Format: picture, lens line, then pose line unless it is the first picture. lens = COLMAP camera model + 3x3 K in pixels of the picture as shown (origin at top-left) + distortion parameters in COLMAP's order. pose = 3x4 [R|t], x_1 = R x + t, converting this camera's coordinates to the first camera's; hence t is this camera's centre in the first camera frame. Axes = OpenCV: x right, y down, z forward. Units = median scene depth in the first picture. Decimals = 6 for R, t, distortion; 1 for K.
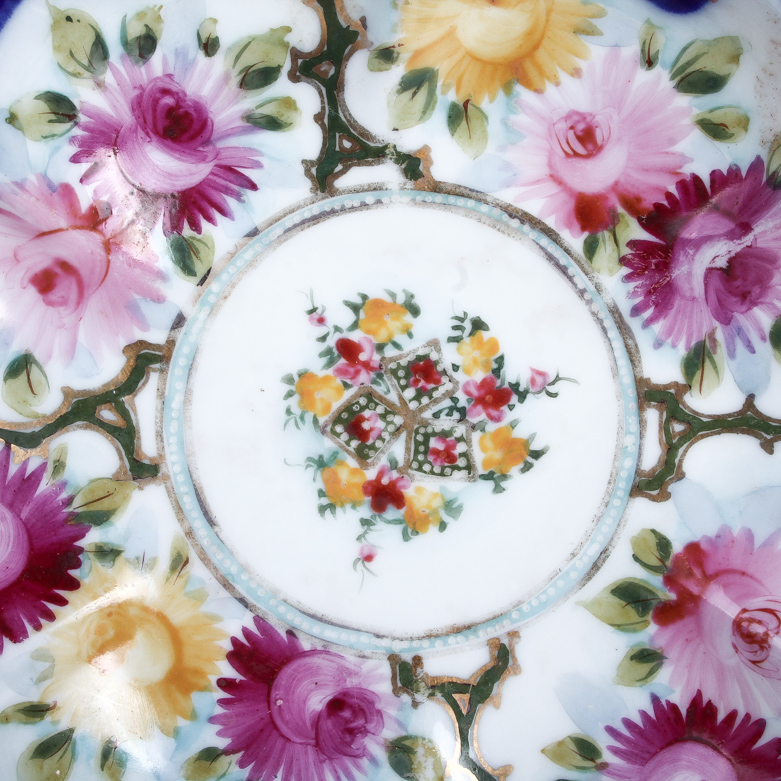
lens RADIAL K [[1331.7, 0, 390.7], [0, 1331.7, 389.0], [0, 0, 1]] dist [-0.087065, 0.000000]
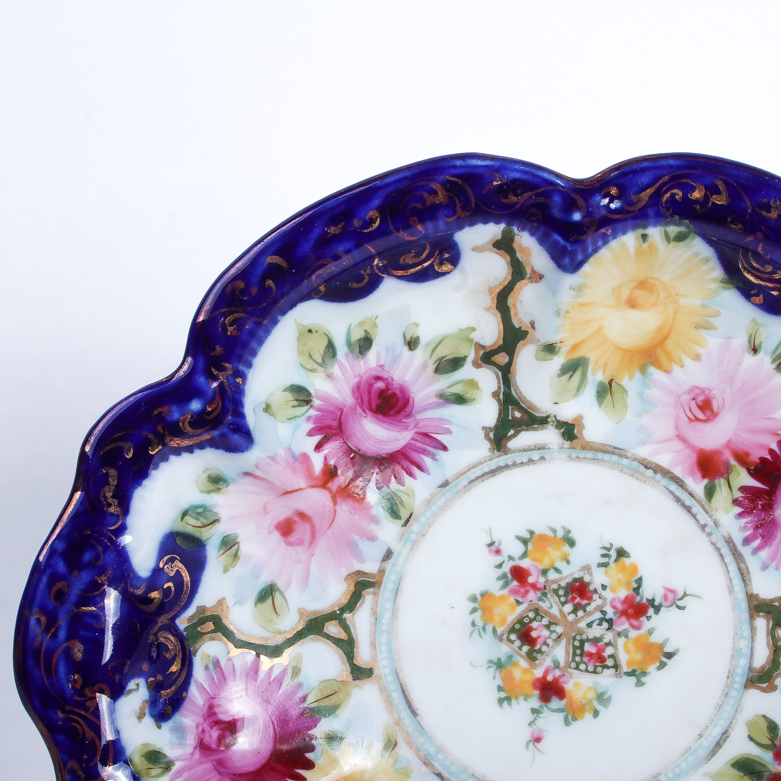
lens RADIAL K [[1331.7, 0, 391.0], [0, 1331.7, 390.5], [0, 0, 1]] dist [-0.087065, 0.000000]
pose [[0.999146, -0.012373, -0.039411, -0.103670], [0.009561, 0.997447, -0.070772, -0.117497], [0.040186, 0.070335, 0.996714, -0.282867]]
